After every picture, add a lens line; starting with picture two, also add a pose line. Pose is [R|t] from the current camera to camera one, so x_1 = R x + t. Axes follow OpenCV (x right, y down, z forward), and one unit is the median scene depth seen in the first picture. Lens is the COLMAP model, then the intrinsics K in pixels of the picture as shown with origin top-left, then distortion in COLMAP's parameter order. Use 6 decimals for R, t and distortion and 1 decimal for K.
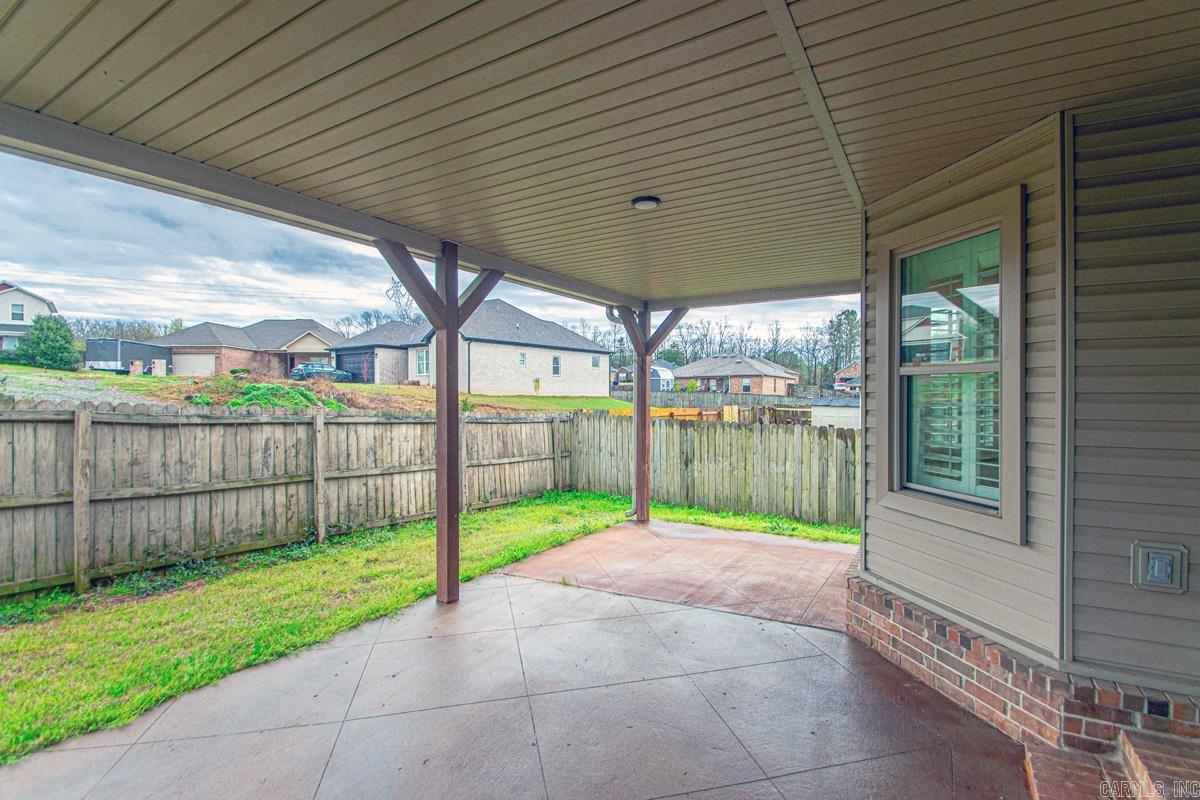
lens RADIAL K [[557.9, 0, 611.8], [0, 557.9, 395.4], [0, 0, 1]] dist [0.003504, -0.010204]
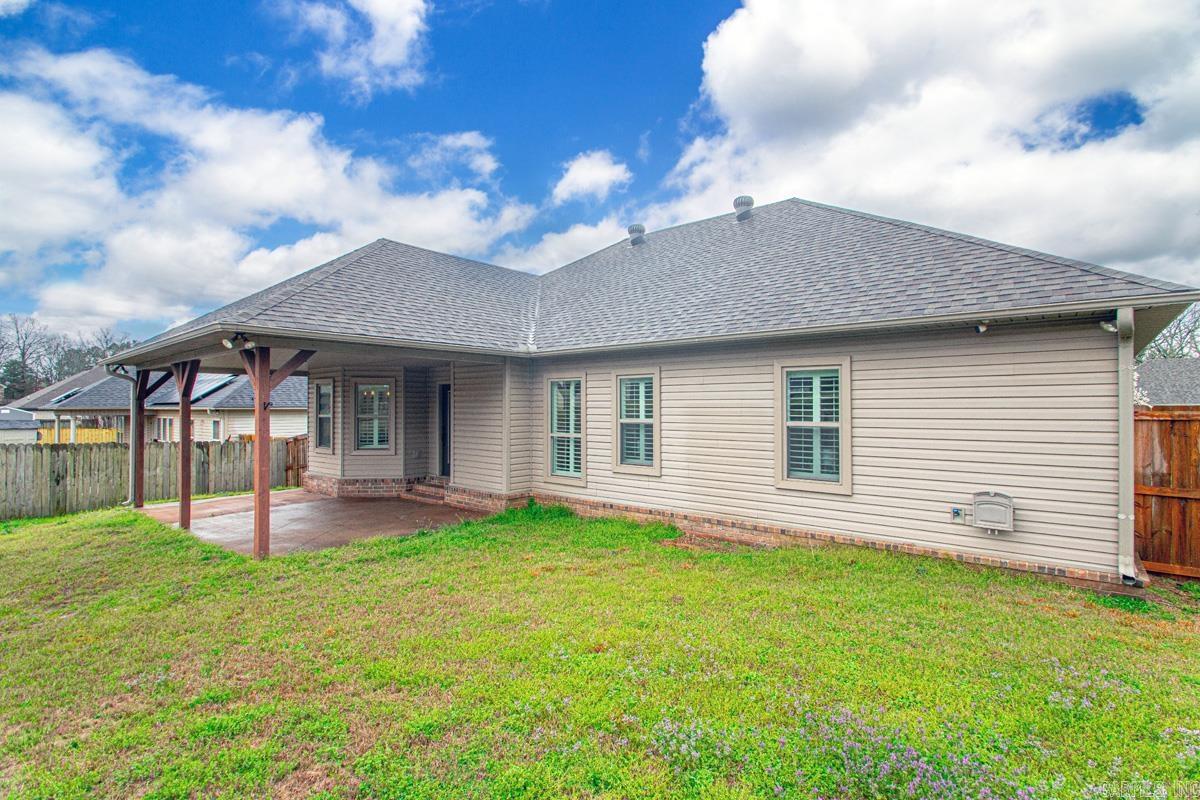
lens RADIAL K [[557.9, 0, 612.4], [0, 557.9, 397.4], [0, 0, 1]] dist [0.003504, -0.010204]
pose [[0.158546, 0.016816, 0.987208, -1.263748], [0.005800, 0.999822, -0.017963, -0.041488], [-0.987335, 0.008574, 0.158420, -0.540377]]
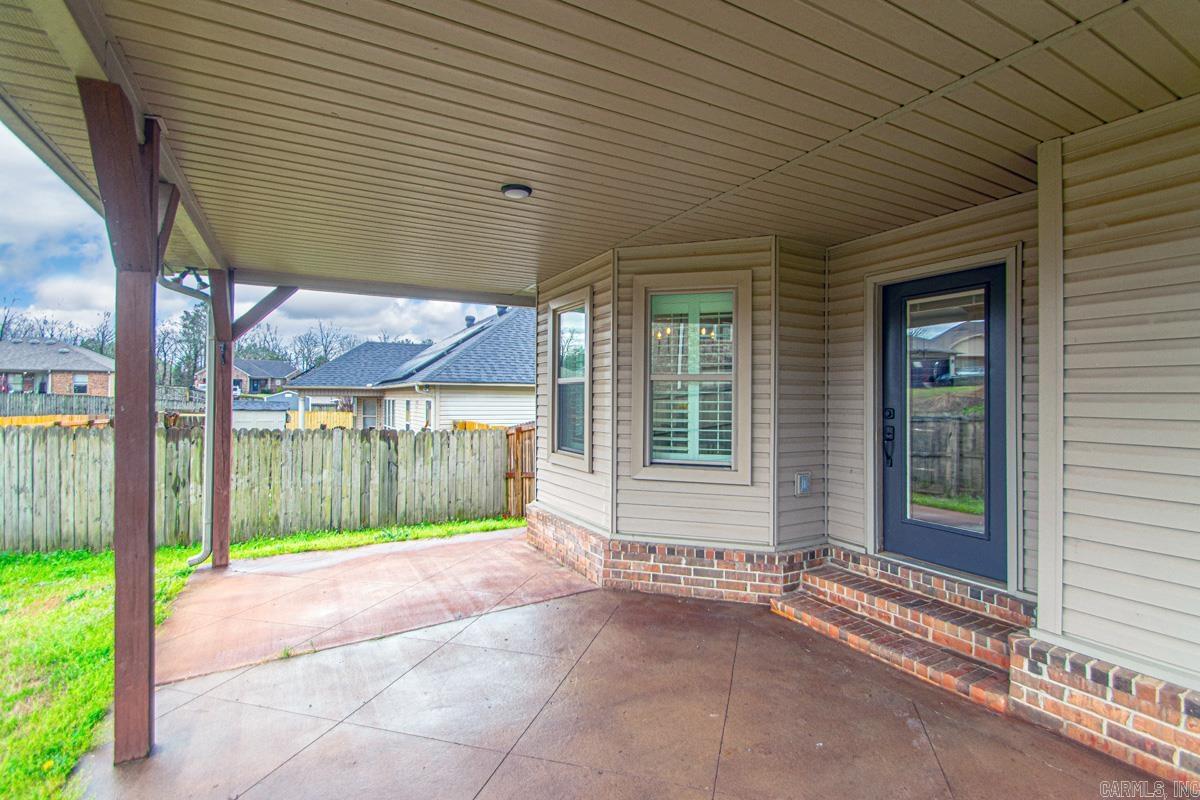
lens RADIAL K [[557.9, 0, 616.1], [0, 557.9, 396.6], [0, 0, 1]] dist [0.003504, -0.010204]
pose [[0.498972, 0.006802, 0.866591, -0.321678], [-0.002700, 0.999977, -0.006294, 0.005427], [-0.866614, 0.000800, 0.498979, 0.182501]]
